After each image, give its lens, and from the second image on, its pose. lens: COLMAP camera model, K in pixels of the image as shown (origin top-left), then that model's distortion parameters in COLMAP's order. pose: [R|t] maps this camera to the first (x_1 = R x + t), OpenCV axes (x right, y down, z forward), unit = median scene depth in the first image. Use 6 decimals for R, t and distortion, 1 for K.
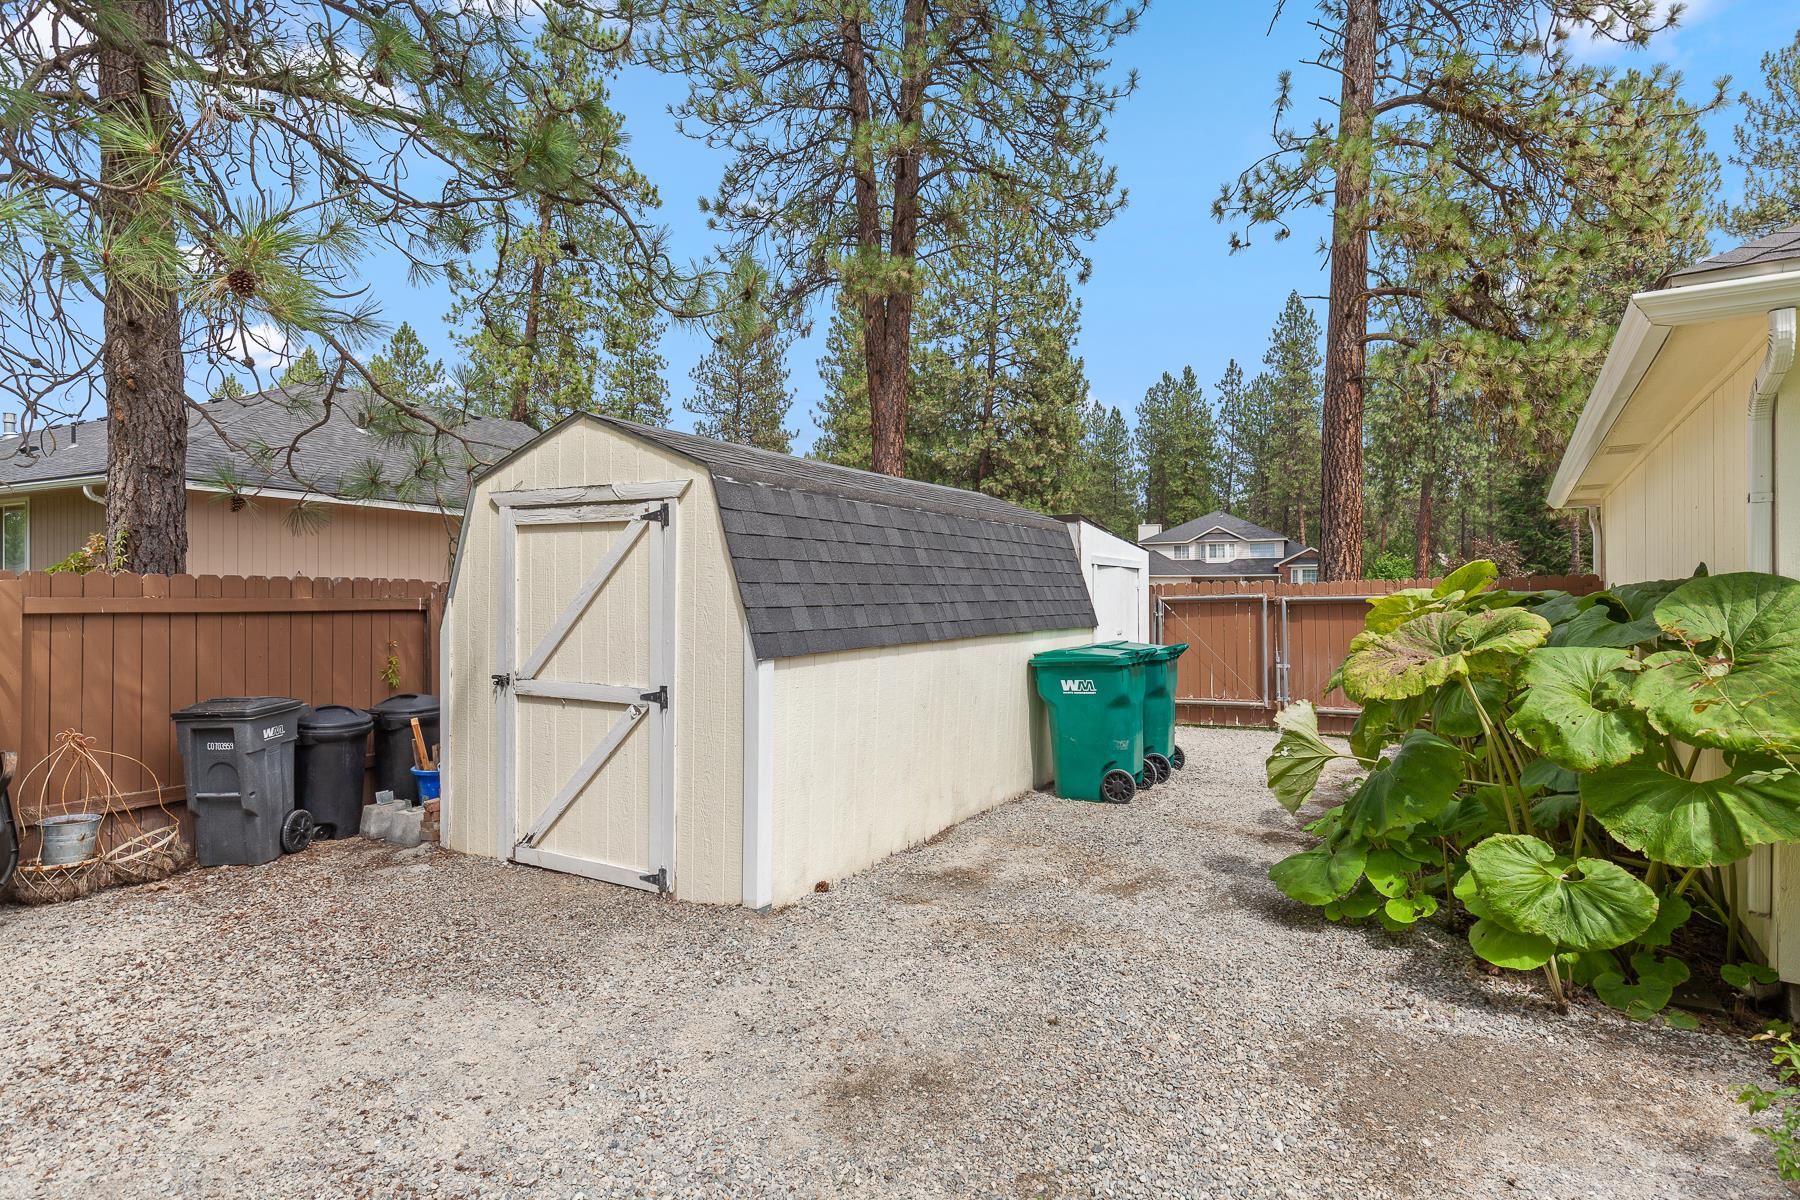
lens RADIAL K [[1012.6, 0, 896.7], [0, 1012.6, 596.0], [0, 0, 1]] dist [-0.020550, -0.000638]
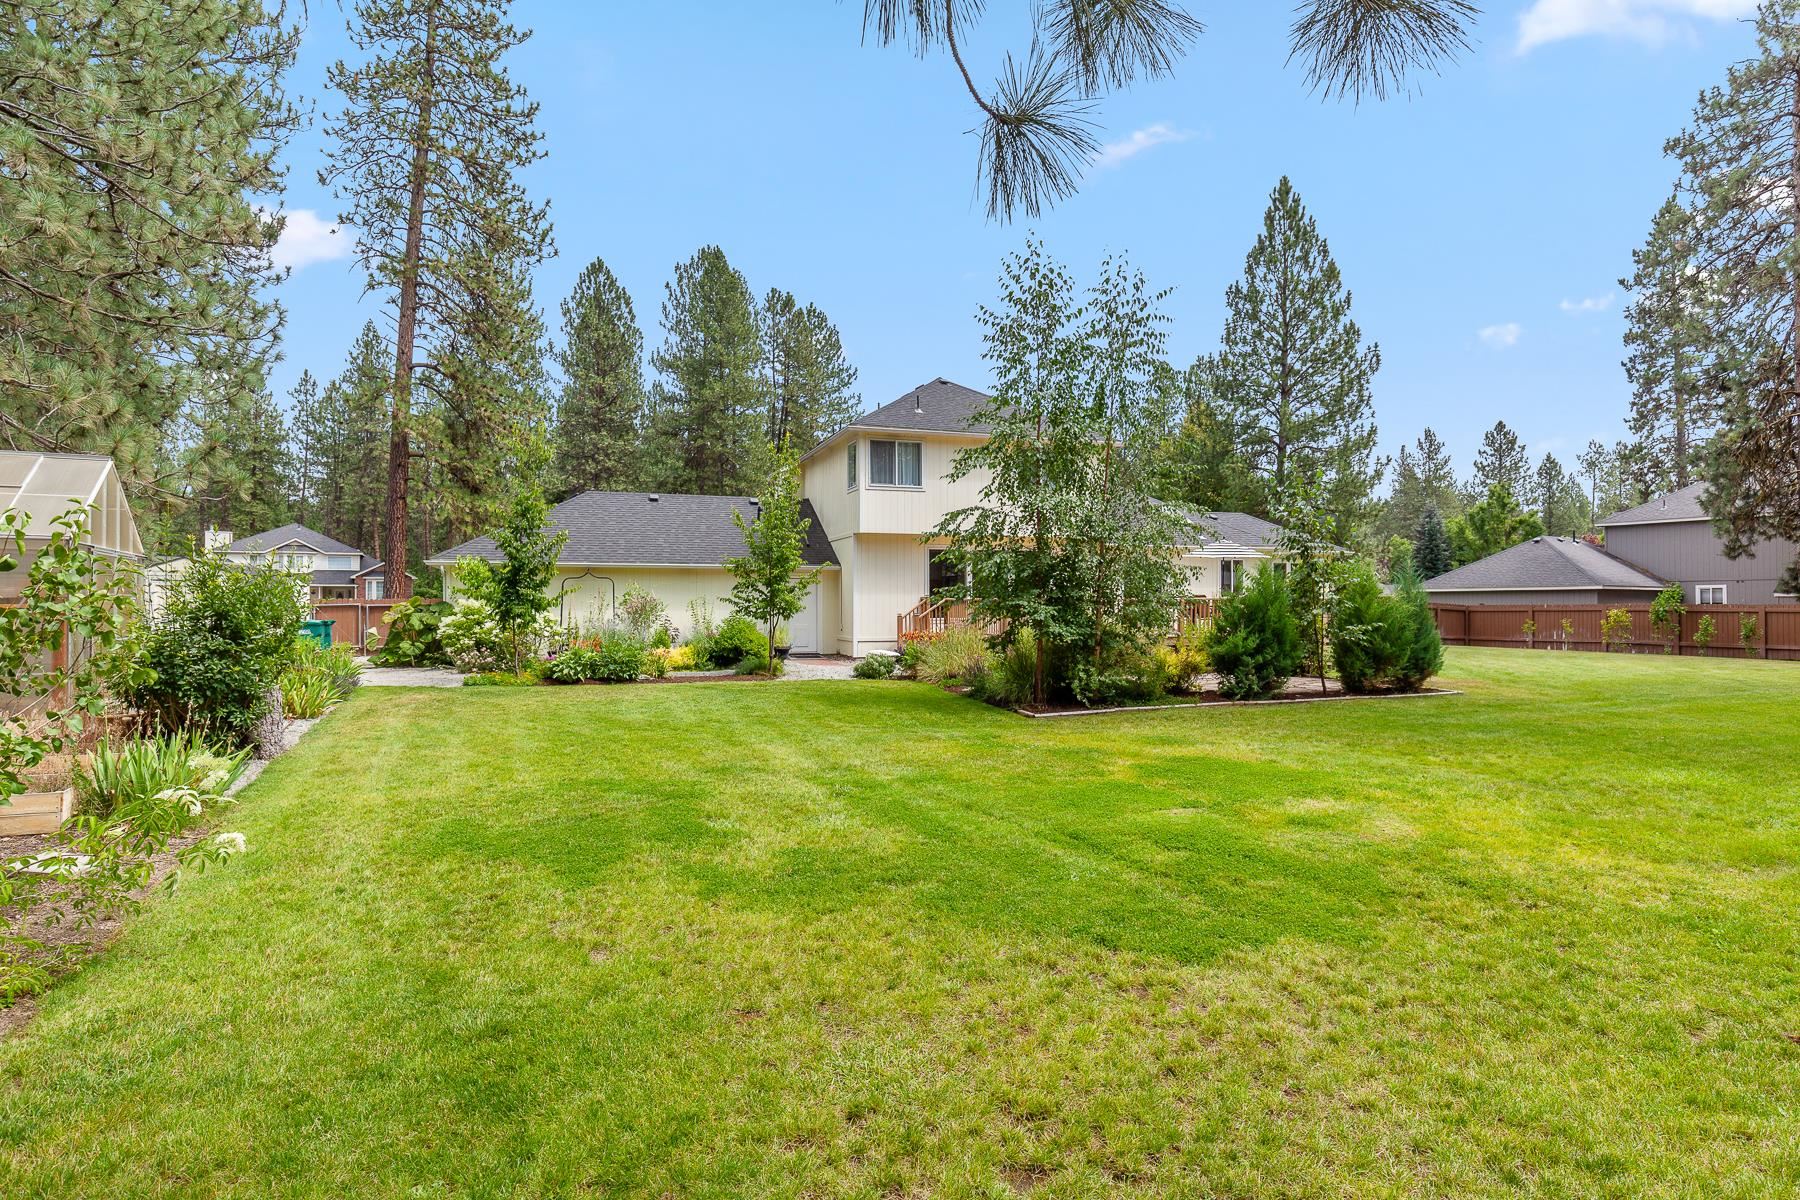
lens RADIAL K [[1012.6, 0, 895.7], [0, 1012.6, 601.4], [0, 0, 1]] dist [-0.020550, -0.000638]
pose [[0.653837, 0.004312, 0.756623, -0.045441], [-0.003670, 0.999990, -0.002527, -0.000393], [-0.756627, -0.001125, 0.653846, -0.114283]]
